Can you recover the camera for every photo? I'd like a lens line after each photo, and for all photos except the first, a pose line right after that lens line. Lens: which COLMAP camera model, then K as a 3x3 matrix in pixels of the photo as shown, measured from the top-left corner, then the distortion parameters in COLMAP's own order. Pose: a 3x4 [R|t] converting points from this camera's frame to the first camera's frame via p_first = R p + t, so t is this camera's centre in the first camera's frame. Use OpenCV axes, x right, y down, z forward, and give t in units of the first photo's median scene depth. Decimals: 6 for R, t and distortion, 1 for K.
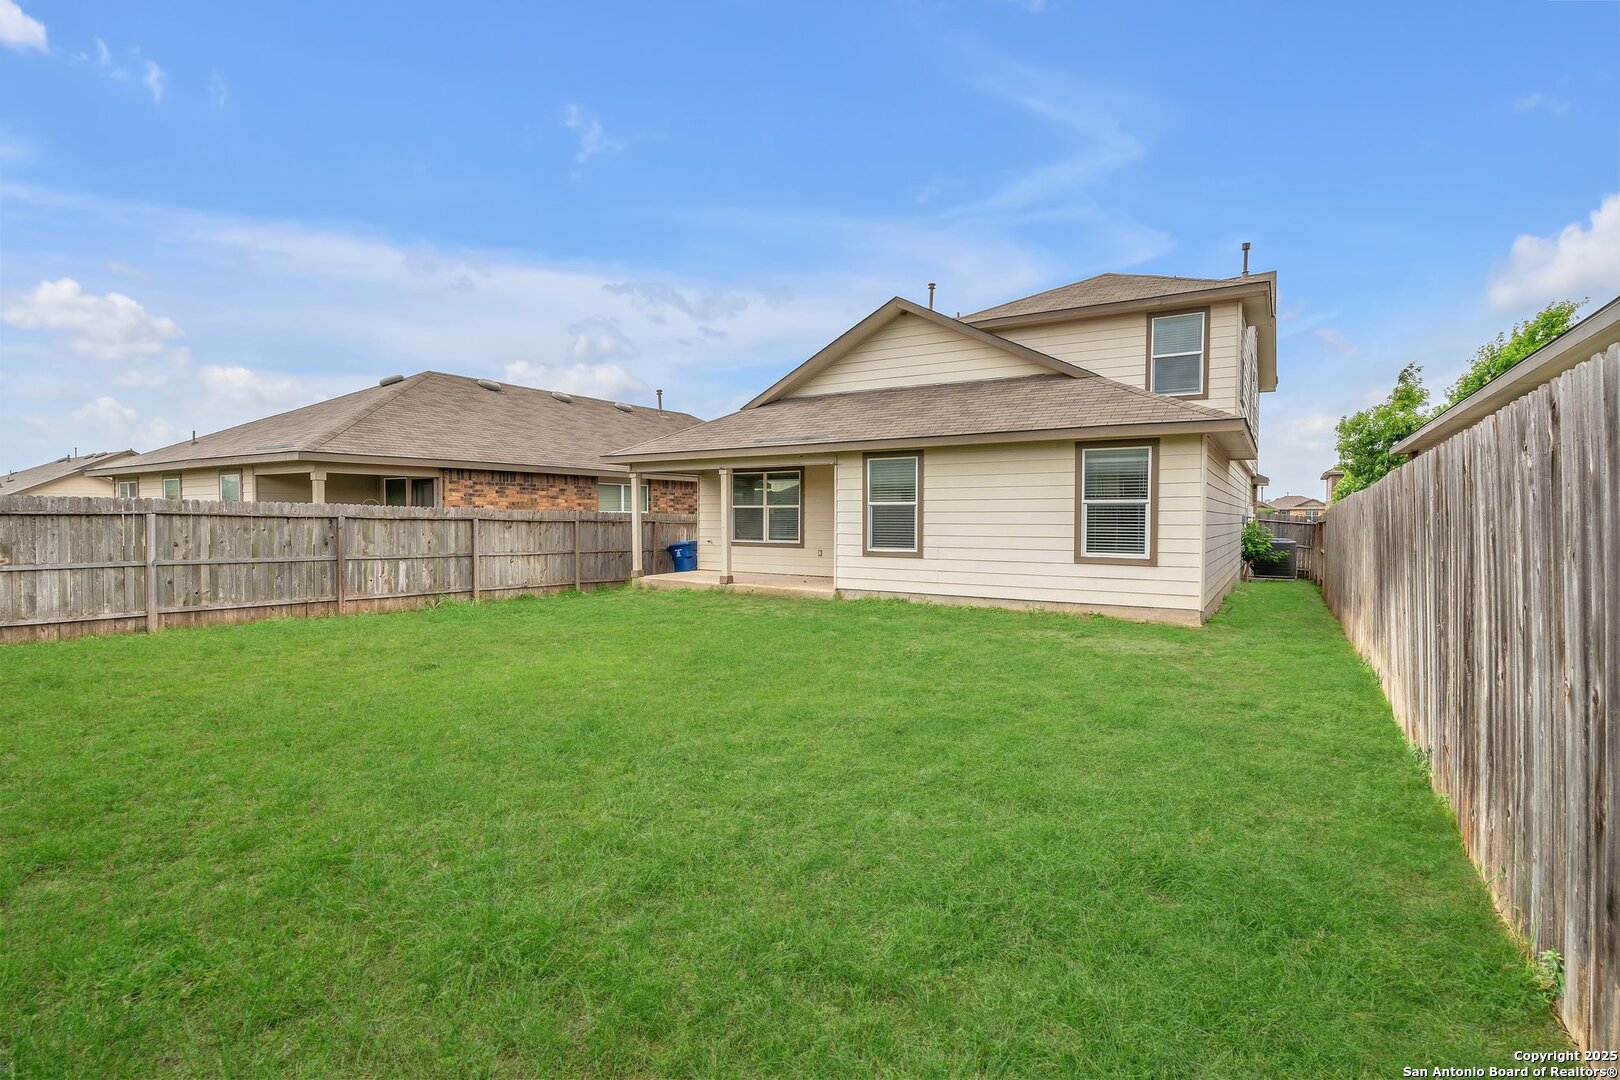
lens RADIAL K [[746.5, 0, 810.4], [0, 746.5, 518.5], [0, 0, 1]] dist [-0.000806, 0.000236]
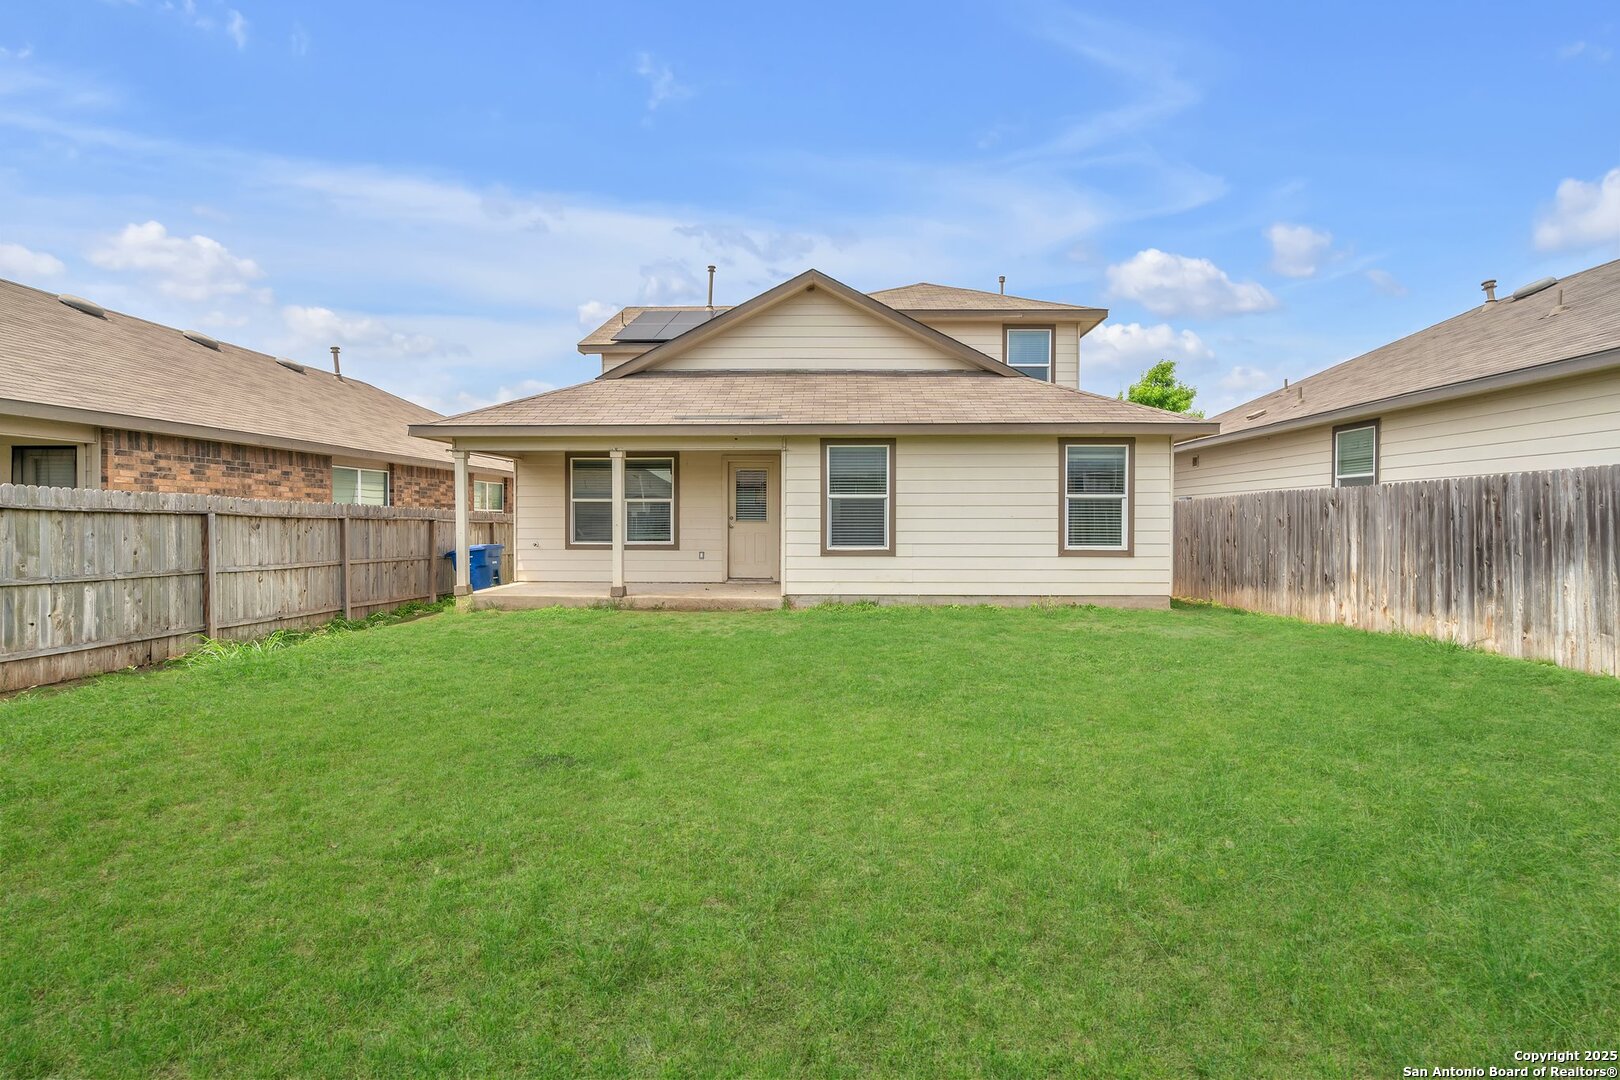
lens RADIAL K [[746.5, 0, 810.4], [0, 746.5, 518.5], [0, 0, 1]] dist [-0.000806, 0.000236]
pose [[0.861383, 0.000196, 0.507955, -0.358111], [0.002129, 0.999990, -0.003996, 0.009161], [-0.507951, 0.004524, 0.861374, 0.232683]]
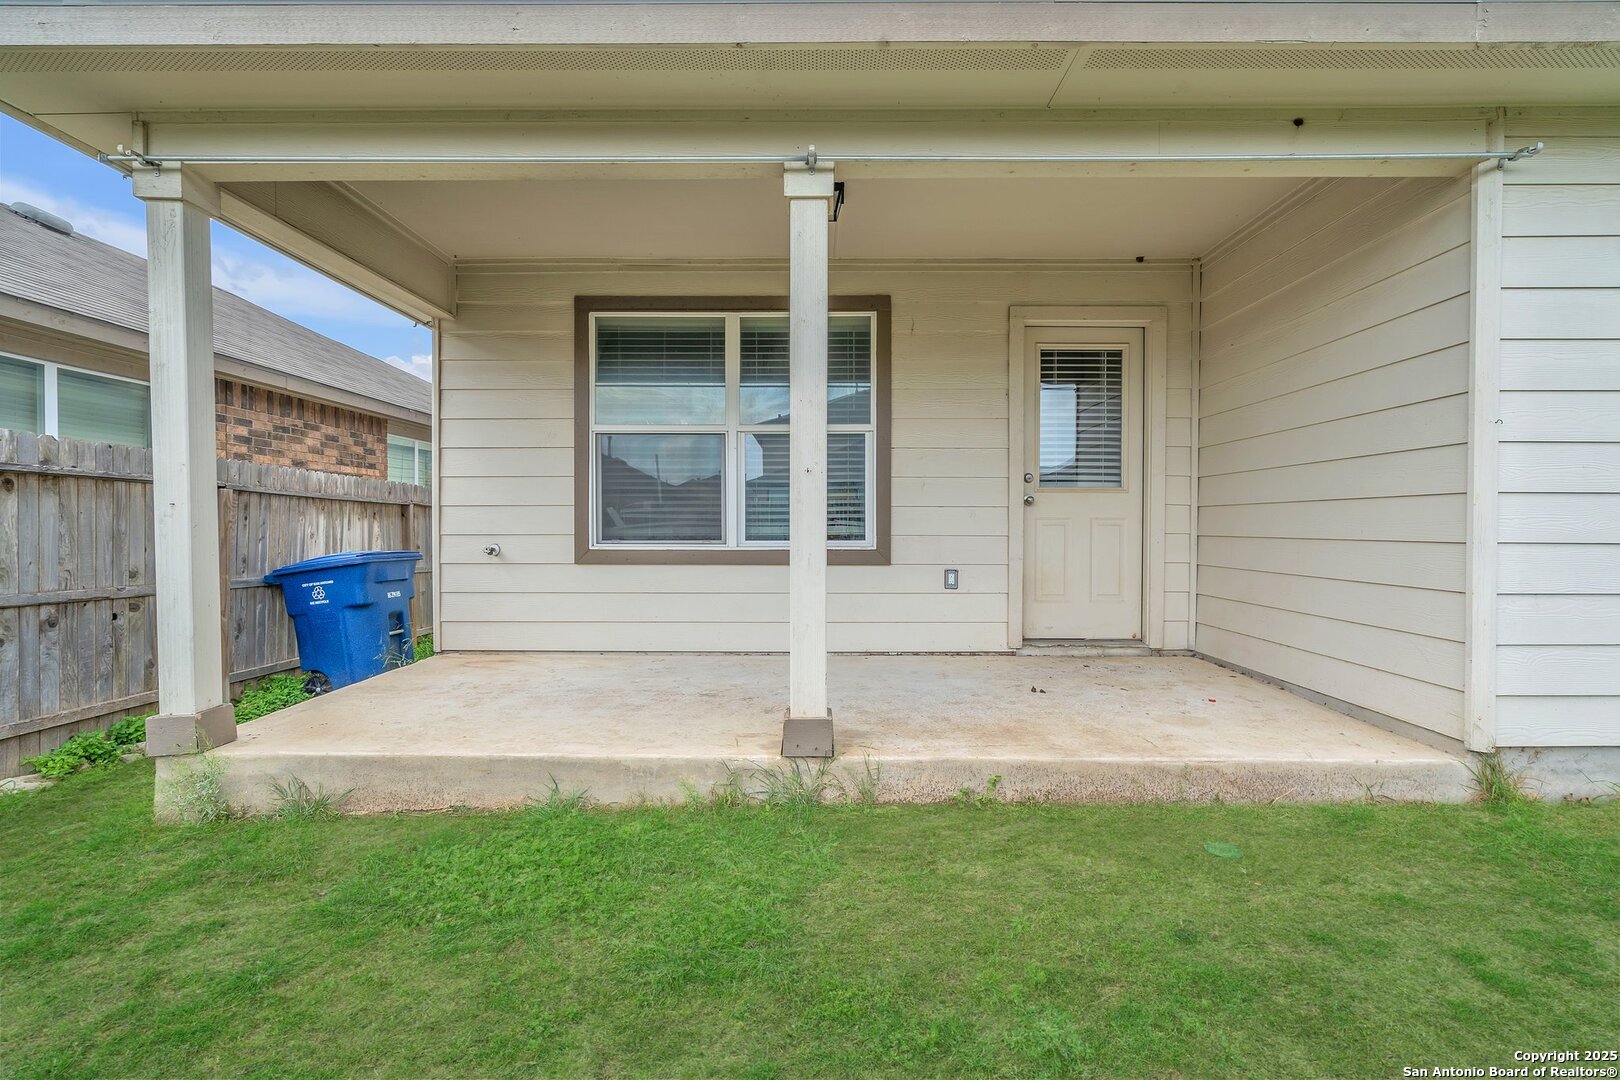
lens RADIAL K [[750.2, 0, 818.5], [0, 750.2, 532.2], [0, 0, 1]] dist [-0.001228, -0.000079]
pose [[0.843607, -0.008603, 0.536892, -0.231697], [0.003983, 0.999944, 0.009764, 0.027008], [-0.536946, -0.006099, 0.843595, 0.876189]]
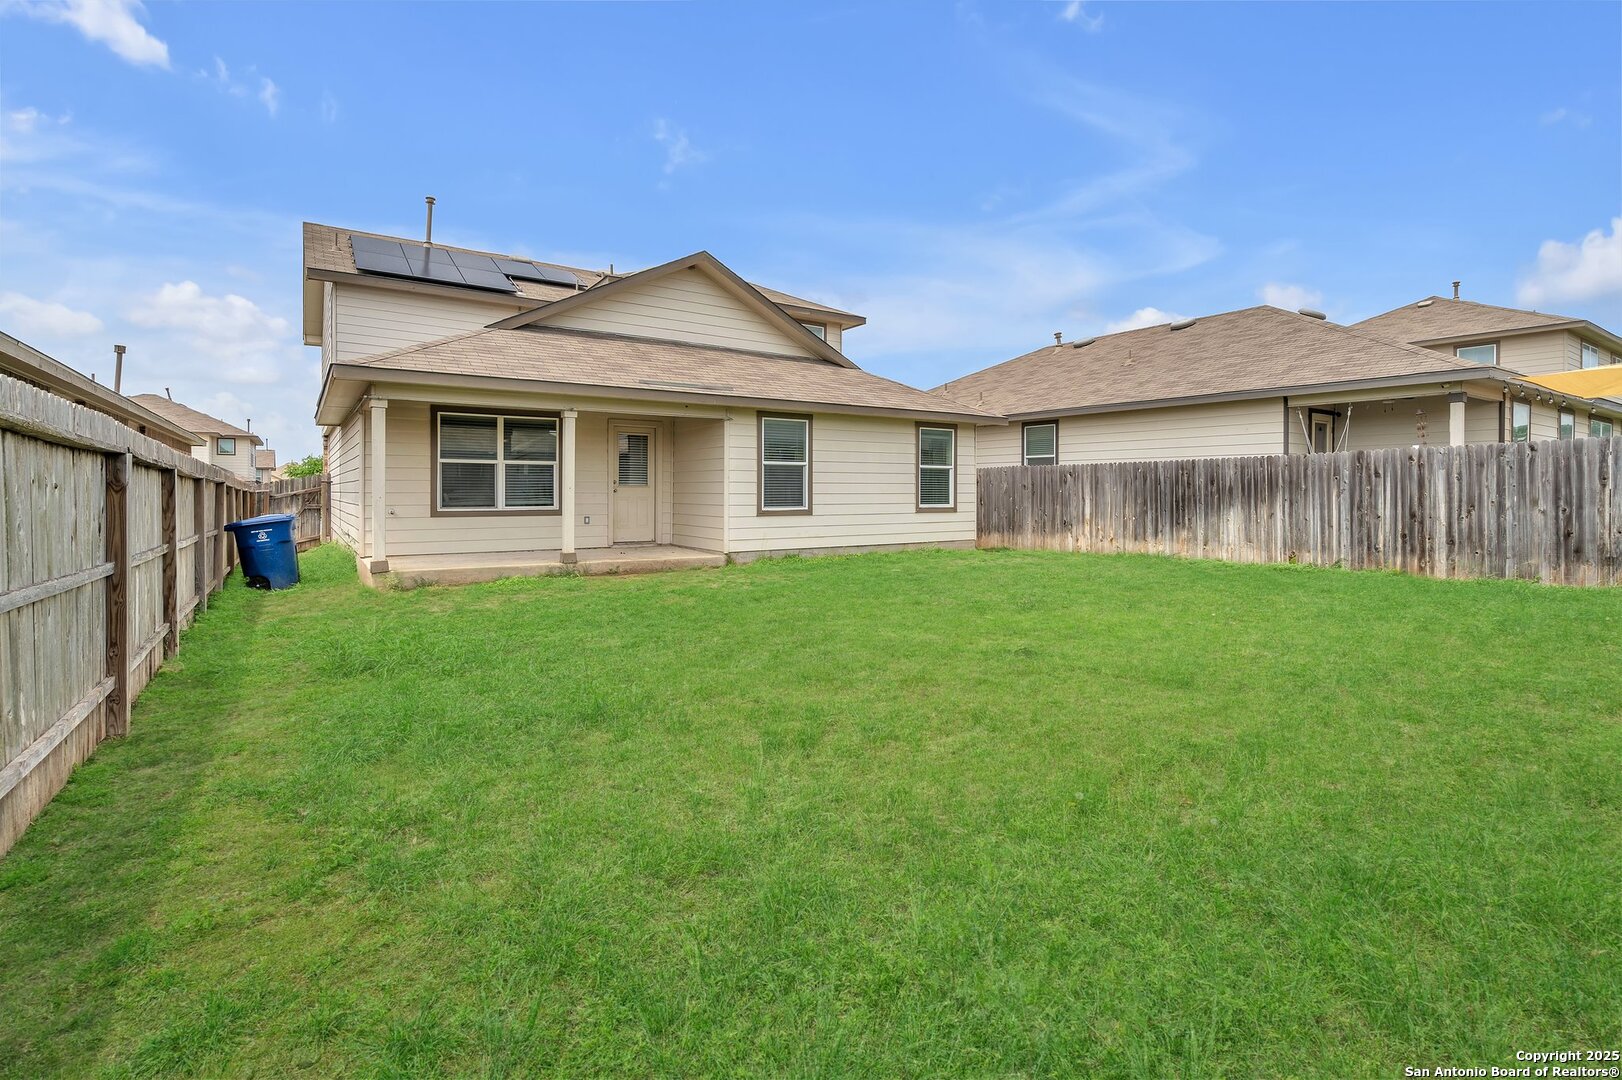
lens RADIAL K [[759.1, 0, 802.6], [0, 759.1, 484.5], [0, 0, 1]] dist [-0.001180, 0.000021]
pose [[0.403969, 0.005626, 0.914756, -0.758384], [0.001835, 0.999974, -0.006961, 0.014783], [-0.914771, 0.004490, 0.403948, 0.503806]]
